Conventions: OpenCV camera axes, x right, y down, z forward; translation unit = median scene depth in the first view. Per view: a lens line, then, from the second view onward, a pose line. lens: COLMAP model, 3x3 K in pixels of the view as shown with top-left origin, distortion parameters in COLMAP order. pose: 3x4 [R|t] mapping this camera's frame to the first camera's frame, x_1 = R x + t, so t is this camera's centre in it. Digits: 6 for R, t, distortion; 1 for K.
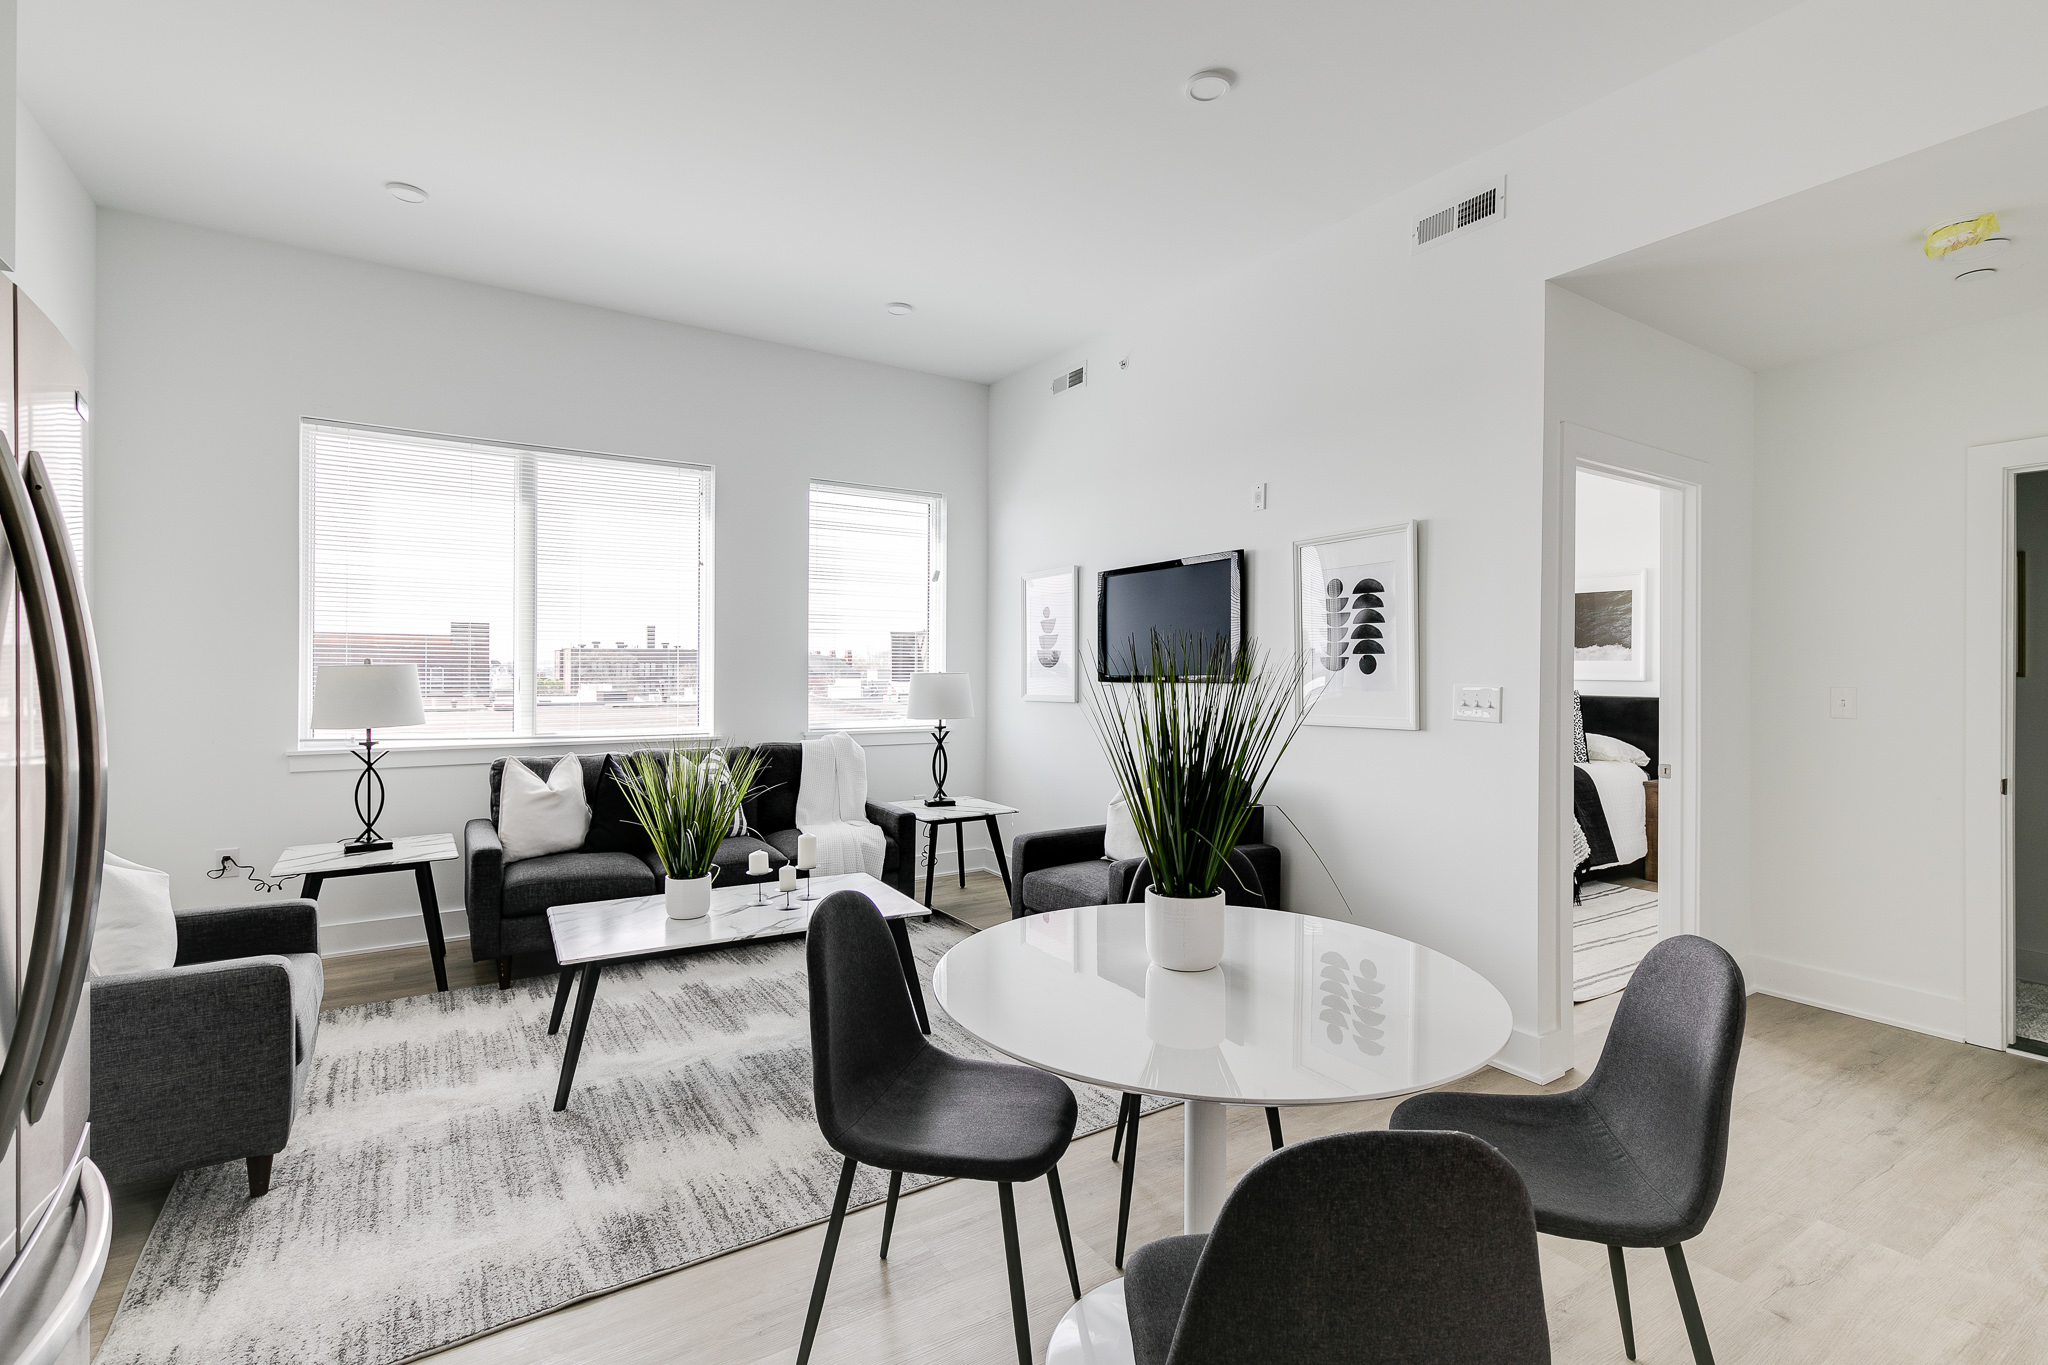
lens RADIAL K [[922.5, 0, 1027.8], [0, 922.5, 671.0], [0, 0, 1]] dist [0.001125, -0.000237]
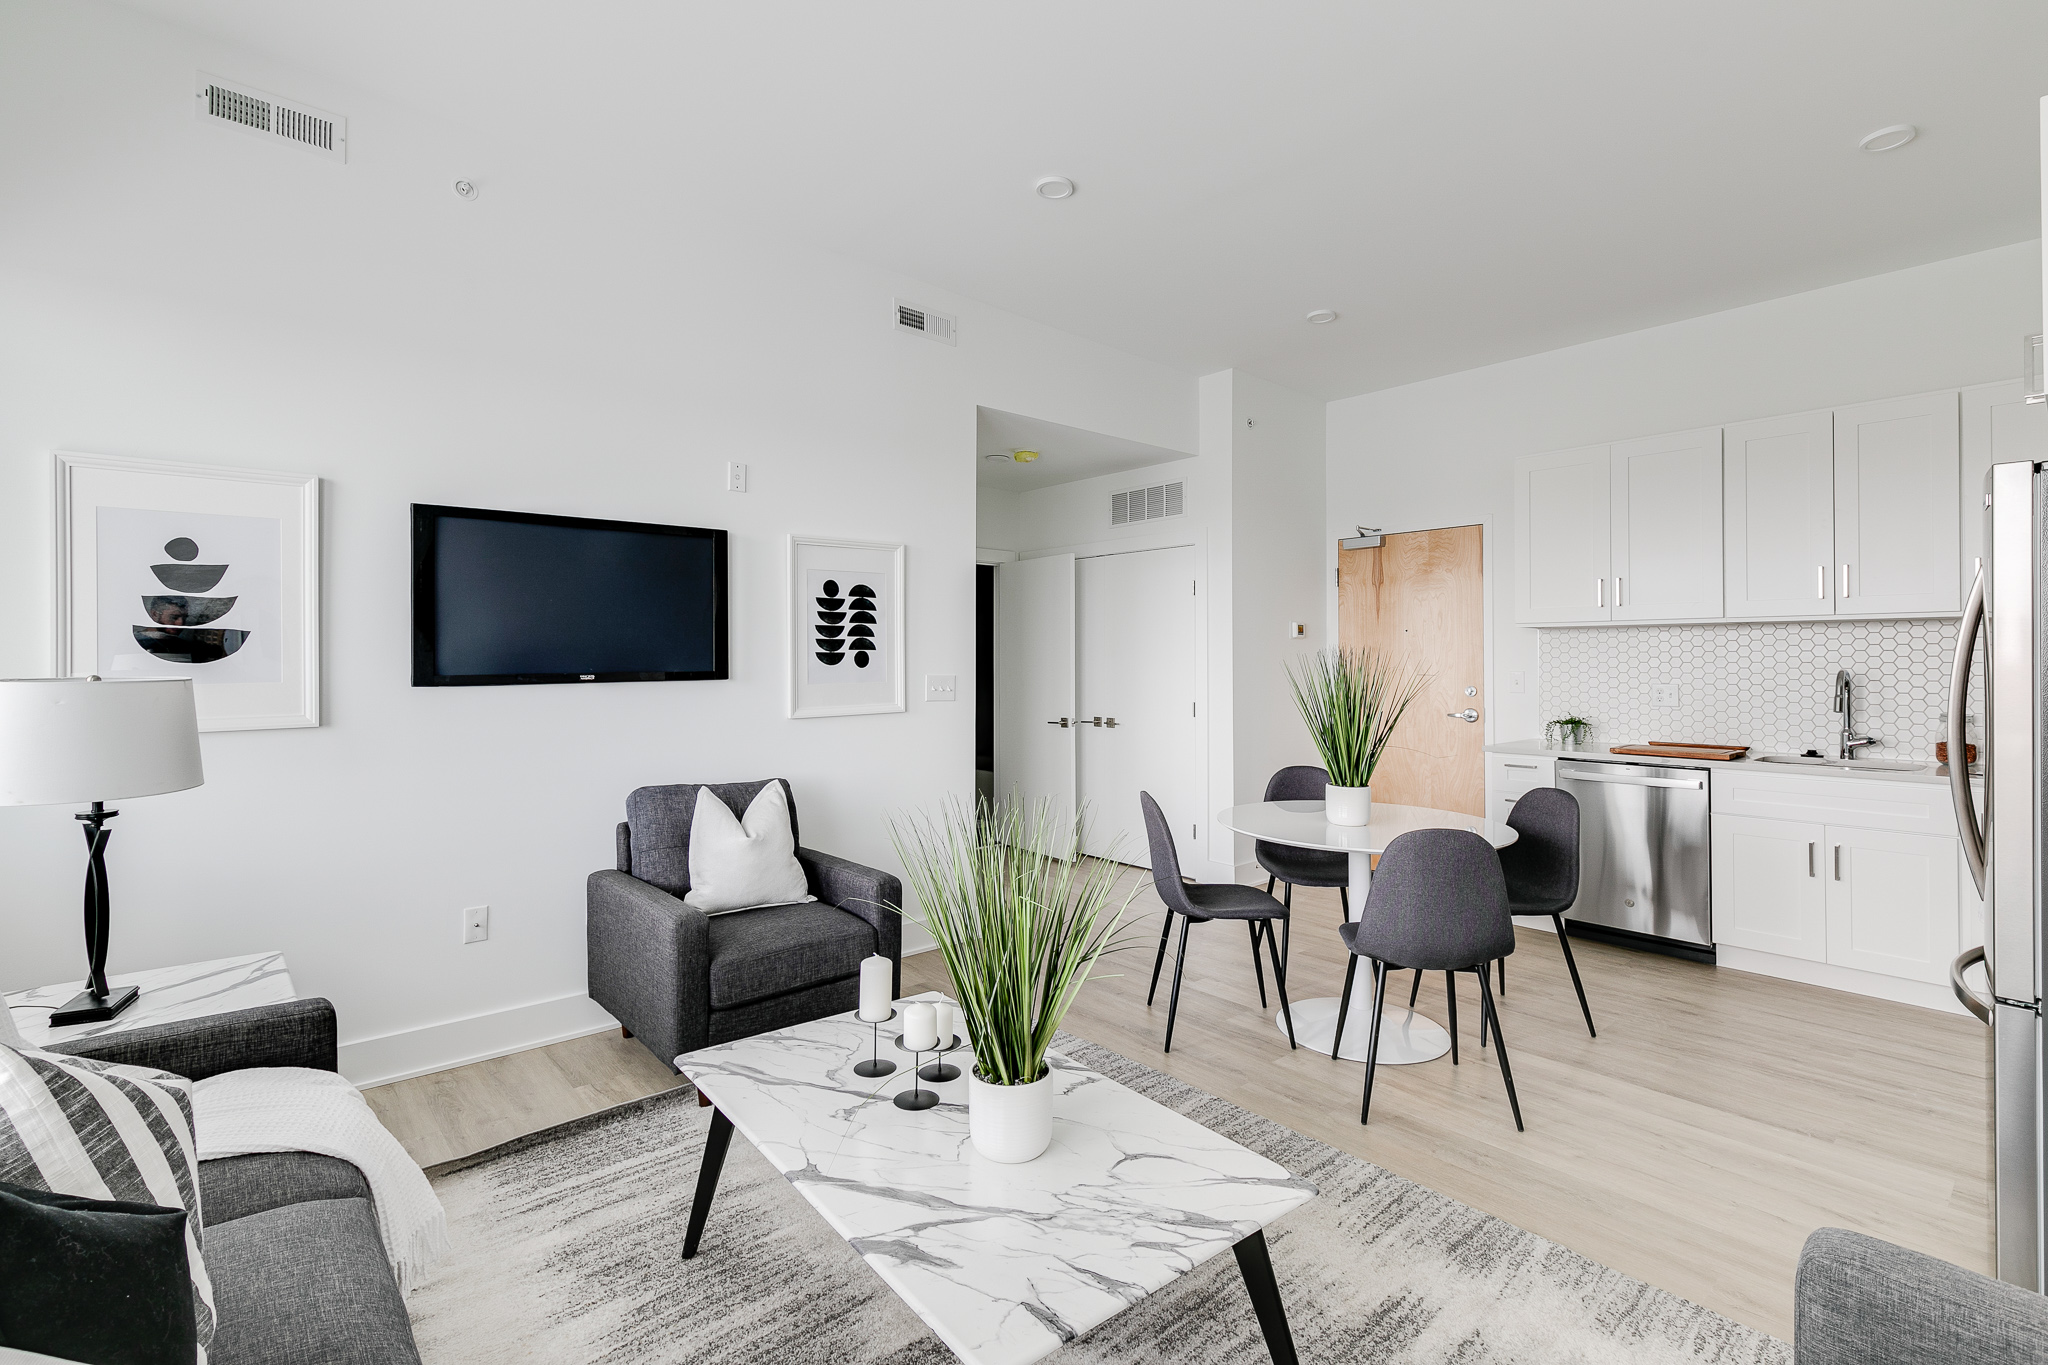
lens RADIAL K [[922.4, 0, 1031.3], [0, 922.4, 654.0], [0, 0, 1]] dist [-0.000163, 0.000195]
pose [[-0.151643, 0.002638, 0.988432, -0.747242], [0.001048, 0.999996, -0.002509, -0.009469], [-0.988435, 0.000655, -0.151645, 0.899771]]
